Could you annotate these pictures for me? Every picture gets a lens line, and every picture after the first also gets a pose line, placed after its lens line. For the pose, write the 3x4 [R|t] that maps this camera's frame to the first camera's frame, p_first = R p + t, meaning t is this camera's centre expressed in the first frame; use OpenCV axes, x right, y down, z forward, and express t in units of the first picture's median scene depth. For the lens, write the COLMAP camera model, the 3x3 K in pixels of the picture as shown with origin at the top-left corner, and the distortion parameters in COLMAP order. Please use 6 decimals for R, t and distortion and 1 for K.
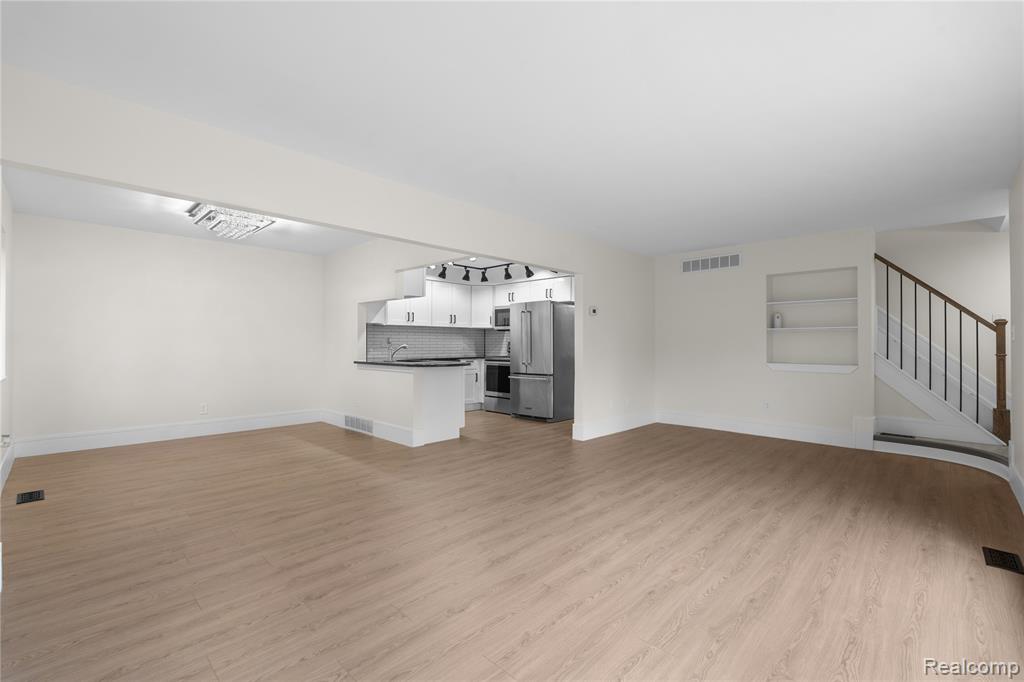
lens RADIAL K [[448.7, 0, 515.7], [0, 448.7, 341.3], [0, 0, 1]] dist [-0.001564, 0.000016]
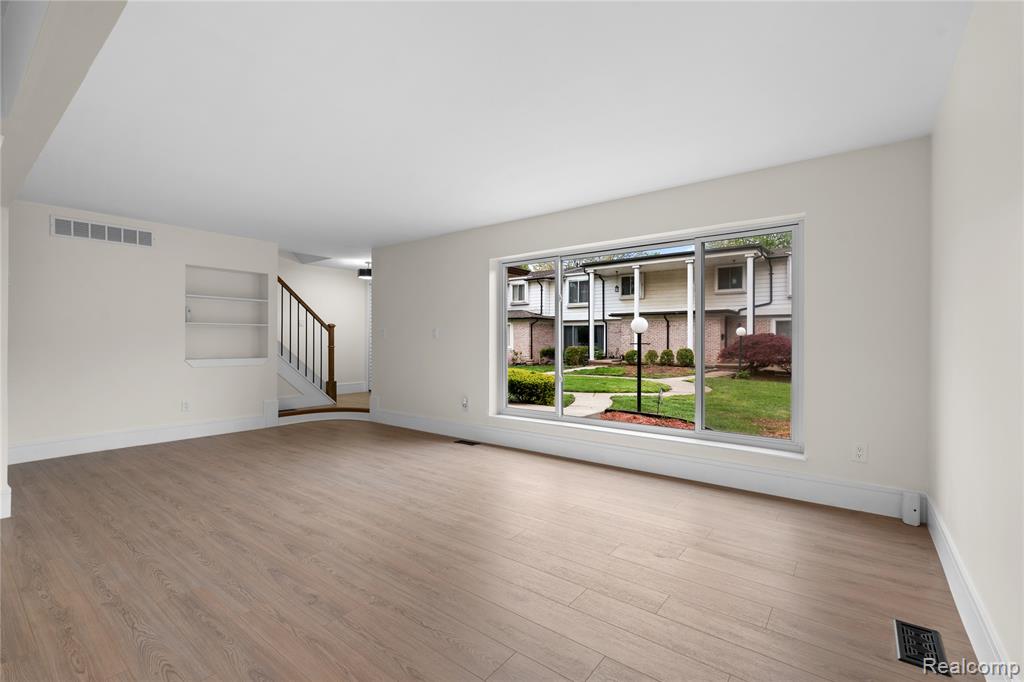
lens RADIAL K [[448.7, 0, 515.7], [0, 448.7, 341.3], [0, 0, 1]] dist [-0.001564, 0.000016]
pose [[-0.115085, -0.003217, 0.993350, -0.549218], [-0.008419, 0.999962, 0.002263, 0.002902], [-0.993320, -0.008103, -0.115108, 0.545143]]
